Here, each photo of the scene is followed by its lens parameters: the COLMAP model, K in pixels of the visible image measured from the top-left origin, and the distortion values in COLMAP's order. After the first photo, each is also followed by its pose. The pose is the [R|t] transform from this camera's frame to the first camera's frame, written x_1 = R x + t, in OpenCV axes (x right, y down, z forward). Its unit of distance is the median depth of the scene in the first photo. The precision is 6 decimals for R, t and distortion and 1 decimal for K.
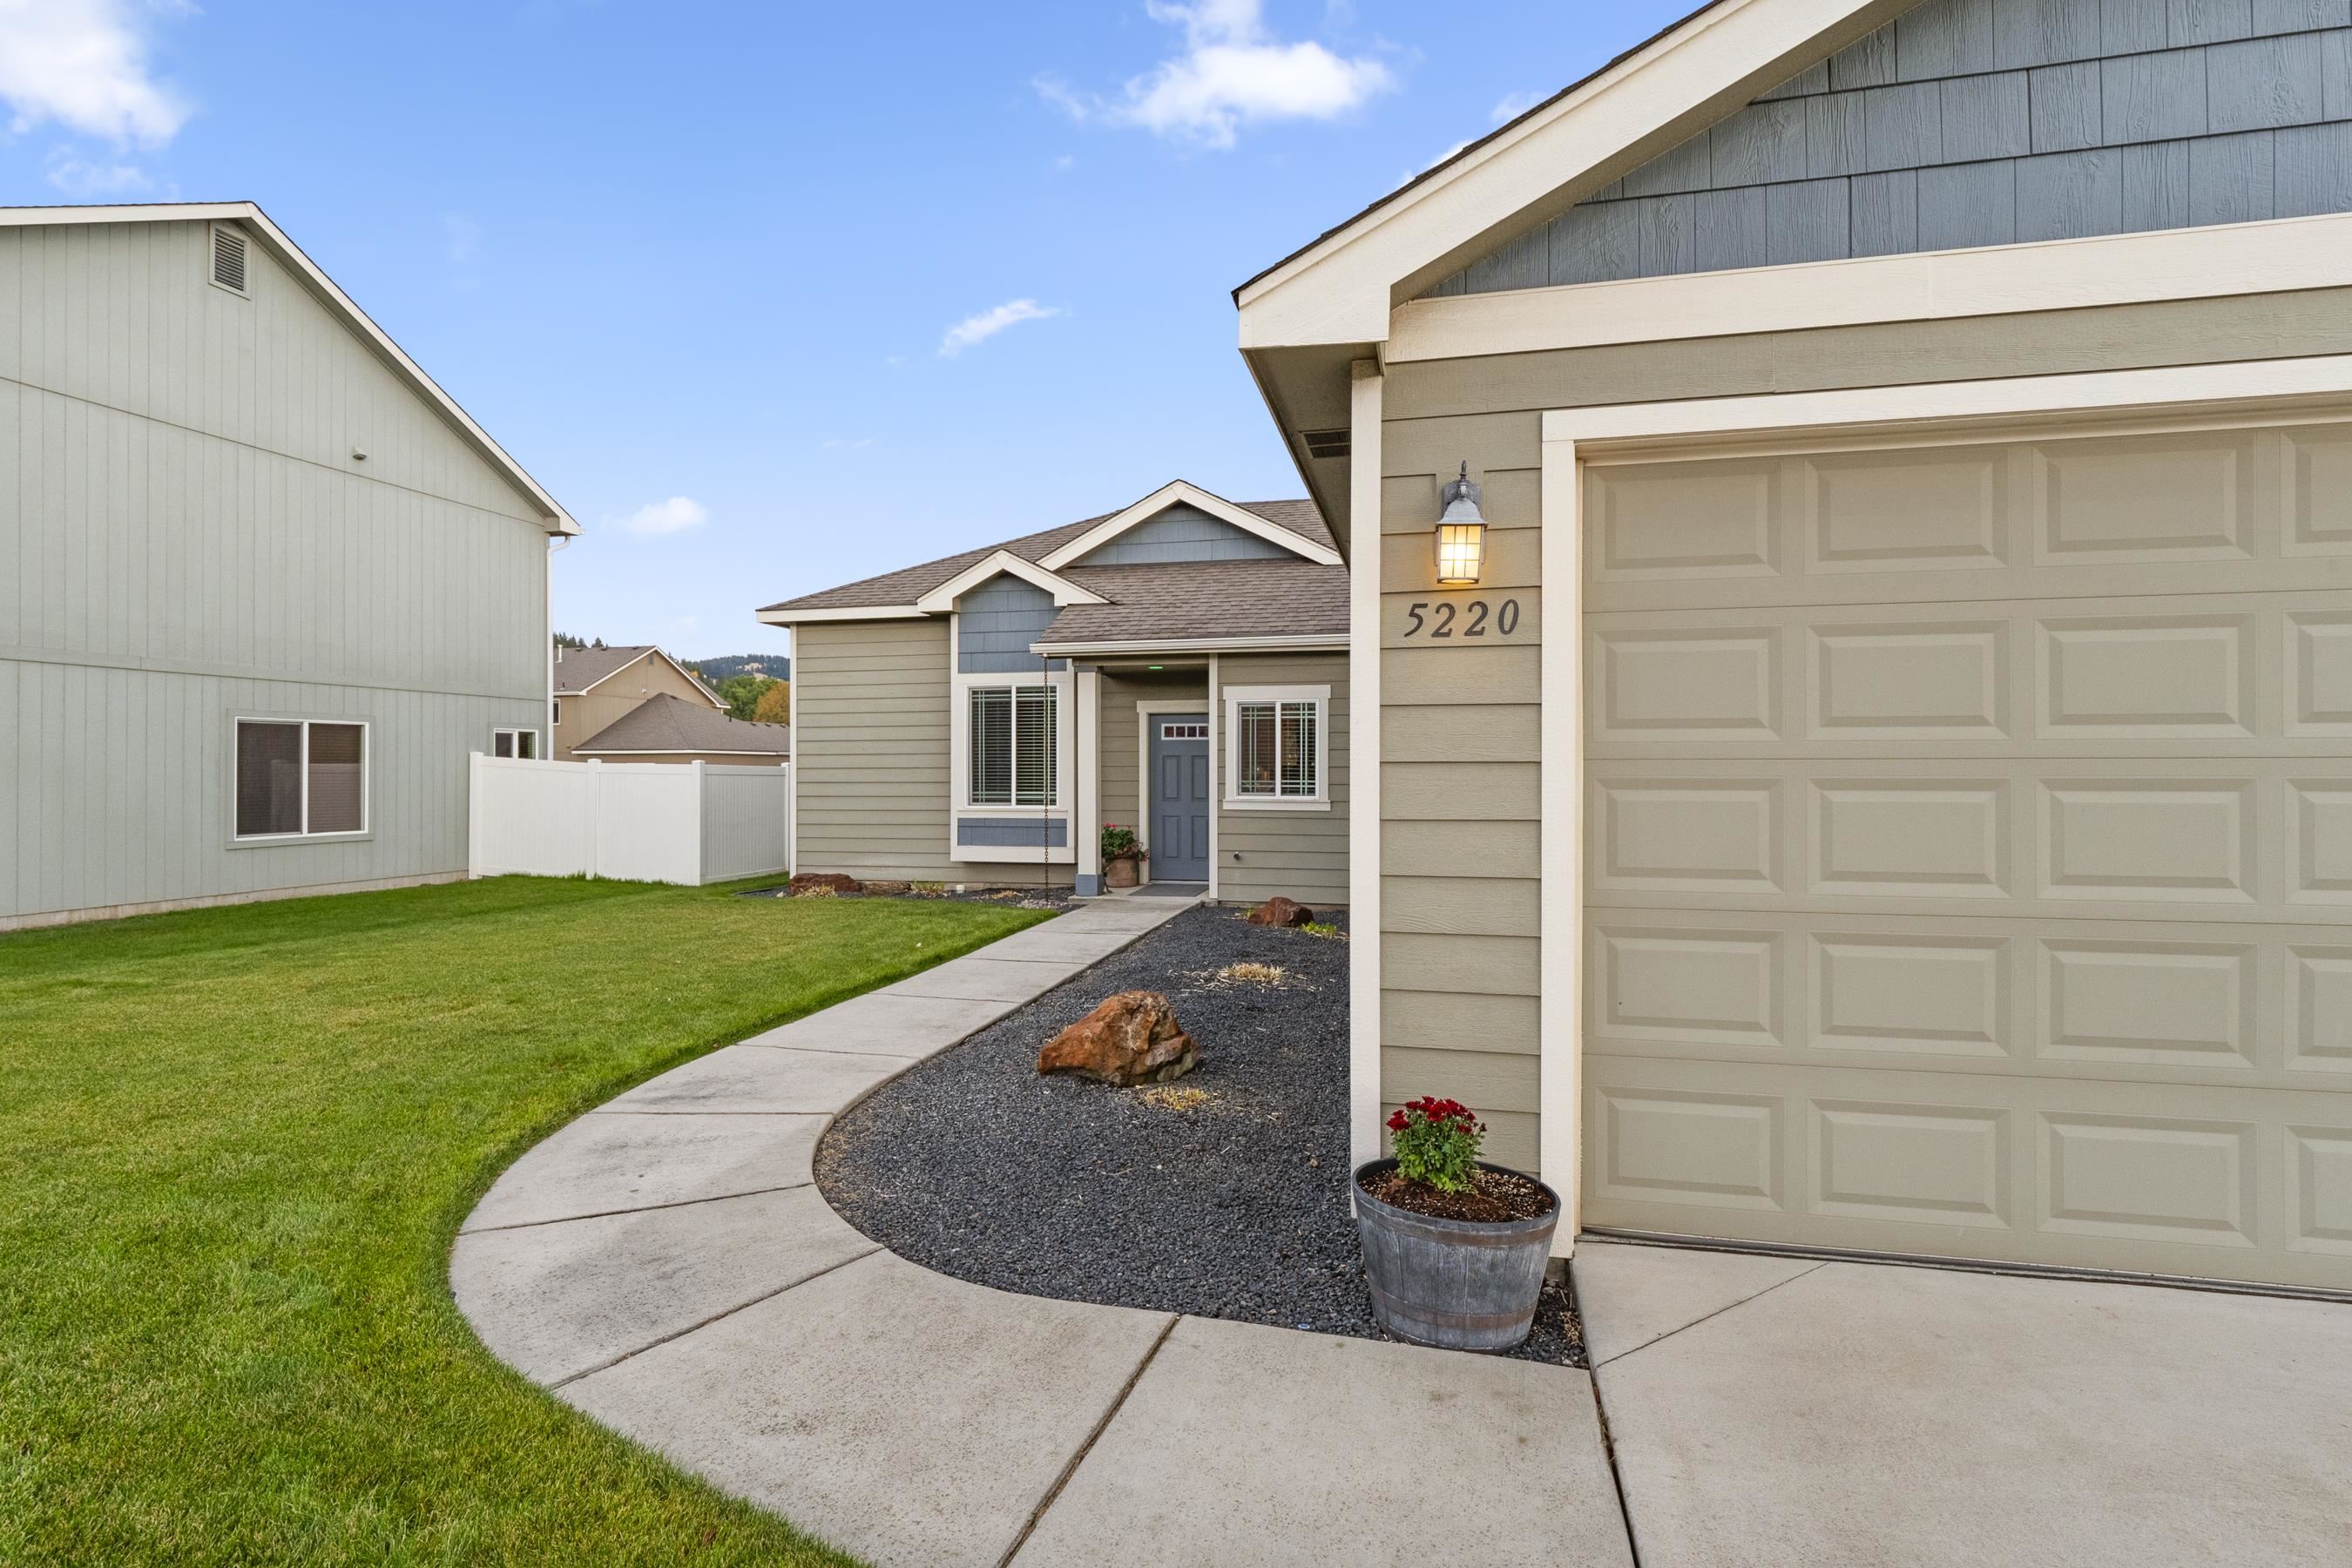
lens RADIAL K [[1153.6, 0, 1172.0], [0, 1153.6, 772.2], [0, 0, 1]] dist [0.008470, -0.005067]
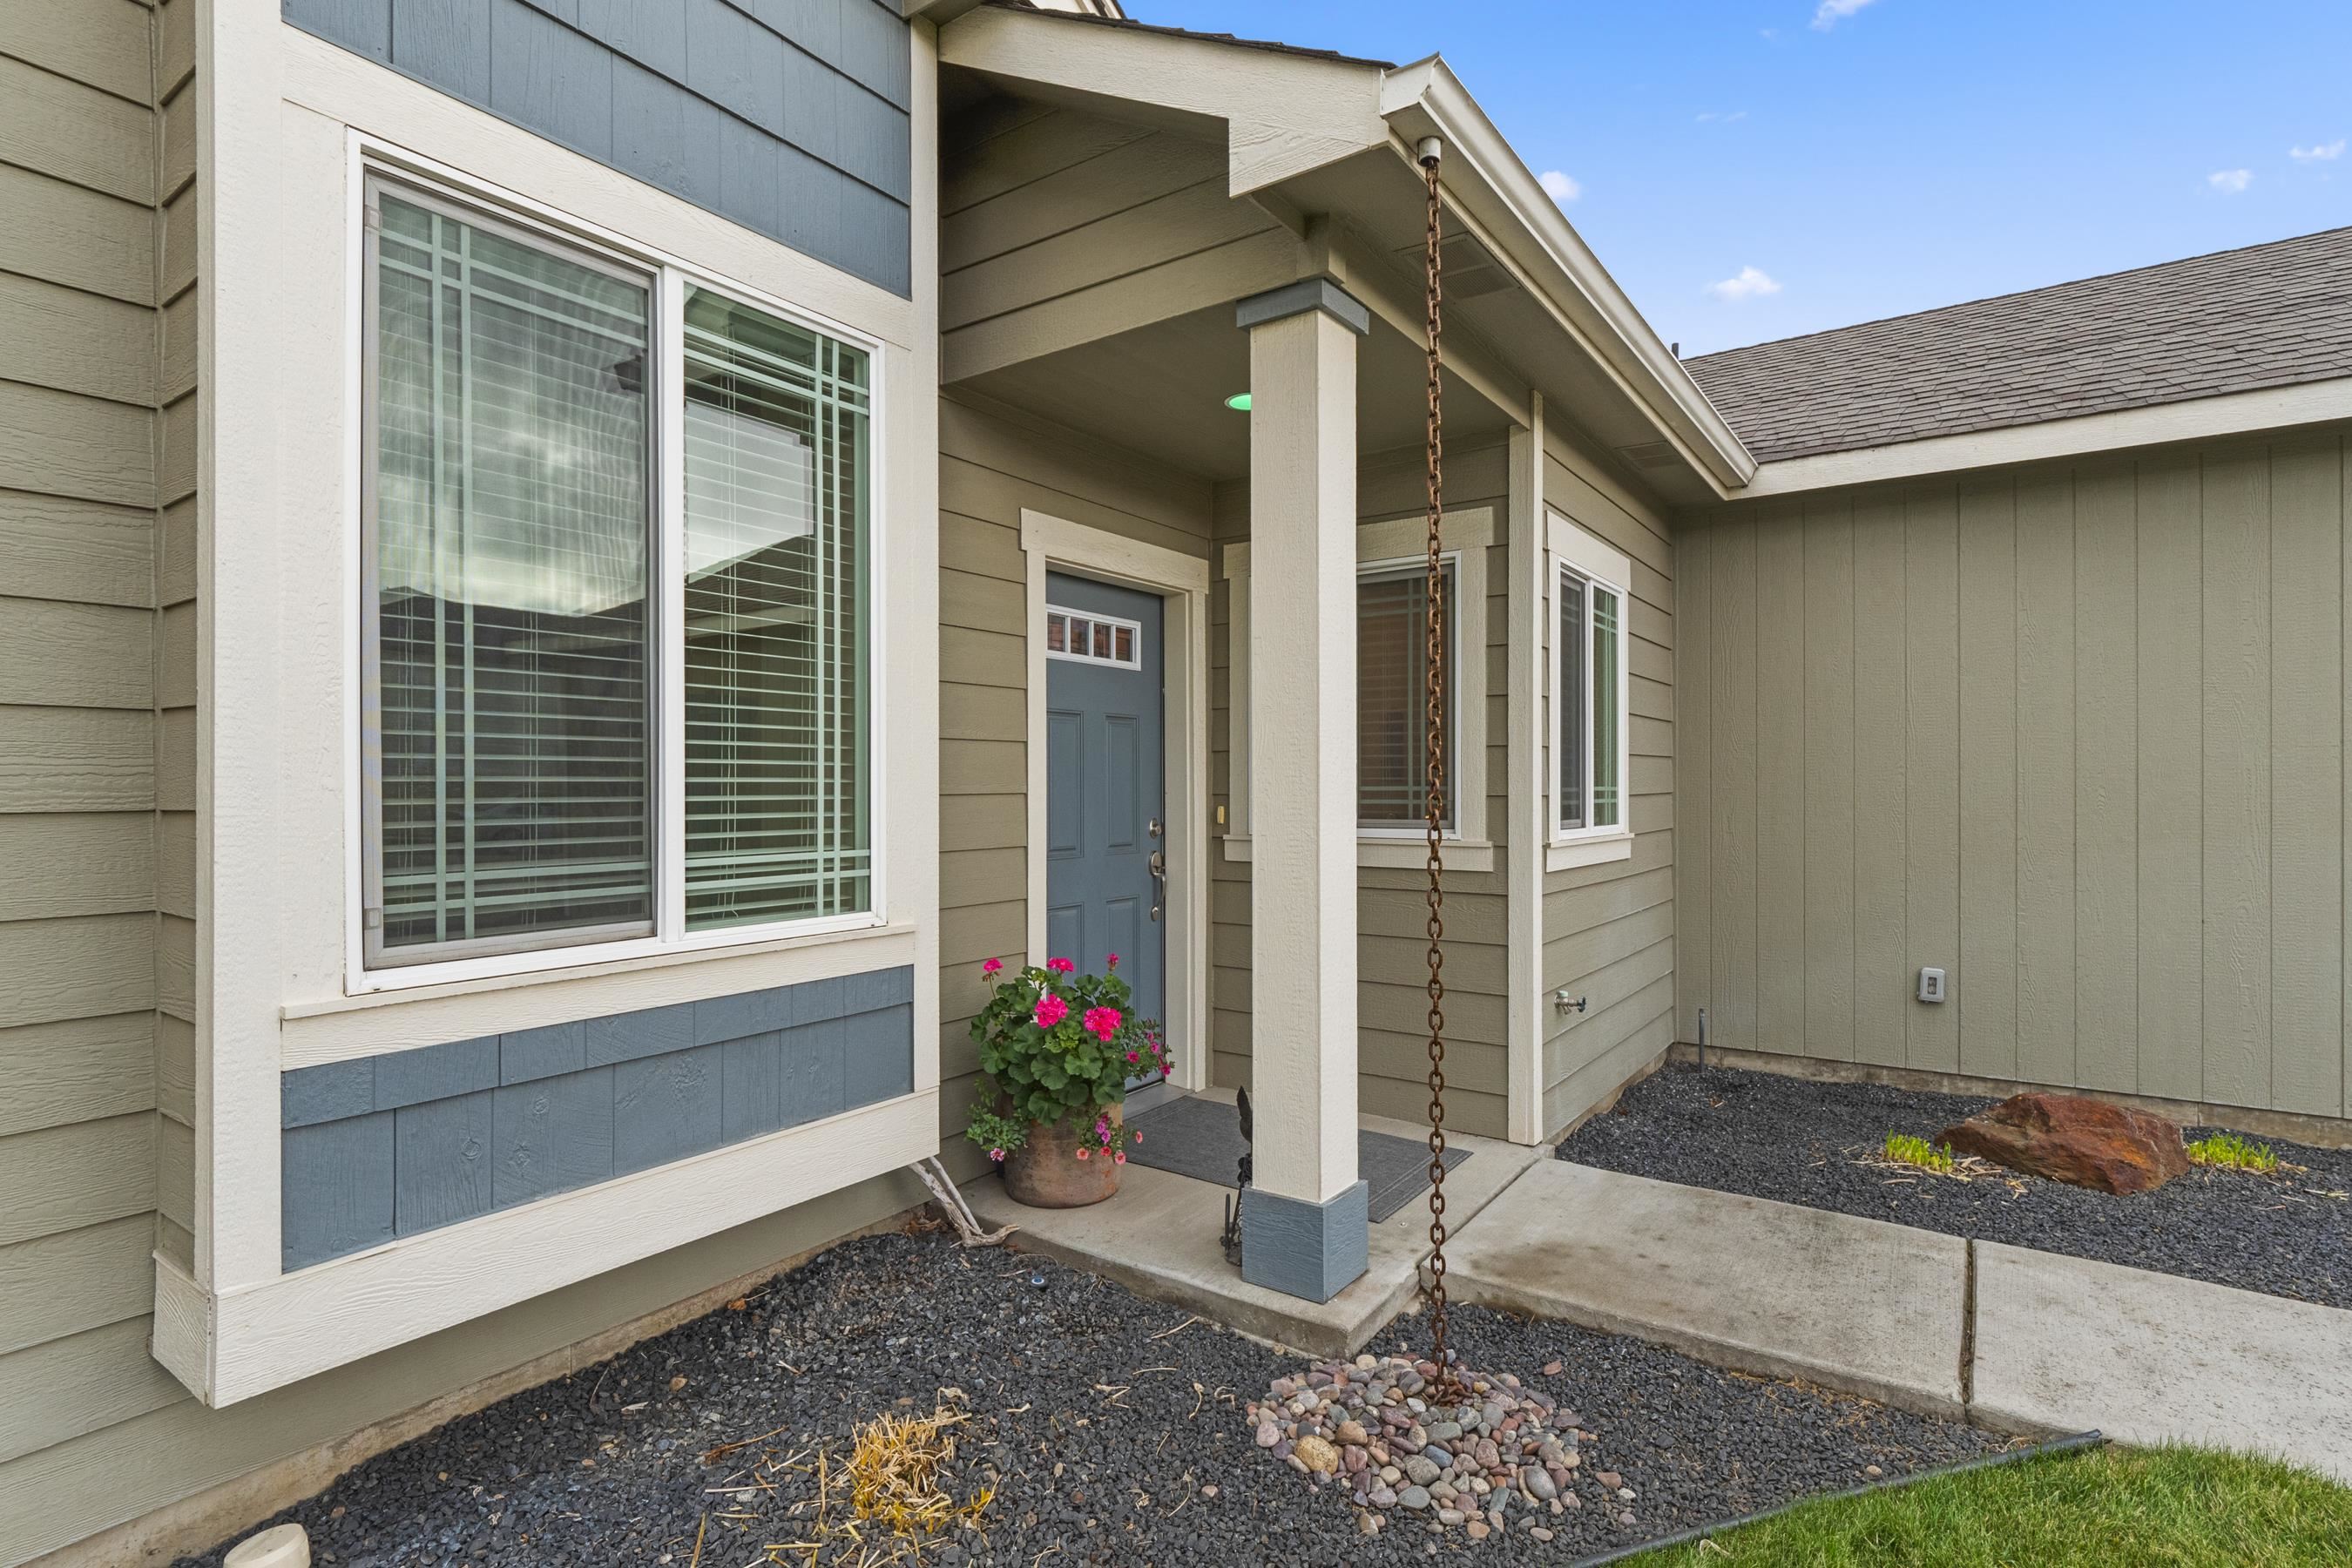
lens RADIAL K [[1153.6, 0, 1186.7], [0, 1153.6, 793.3], [0, 0, 1]] dist [0.008470, -0.005067]
pose [[0.373977, -0.006637, 0.927414, -0.278343], [0.001927, 0.999978, 0.006379, 0.005961], [-0.927436, -0.000599, 0.373982, 0.865464]]
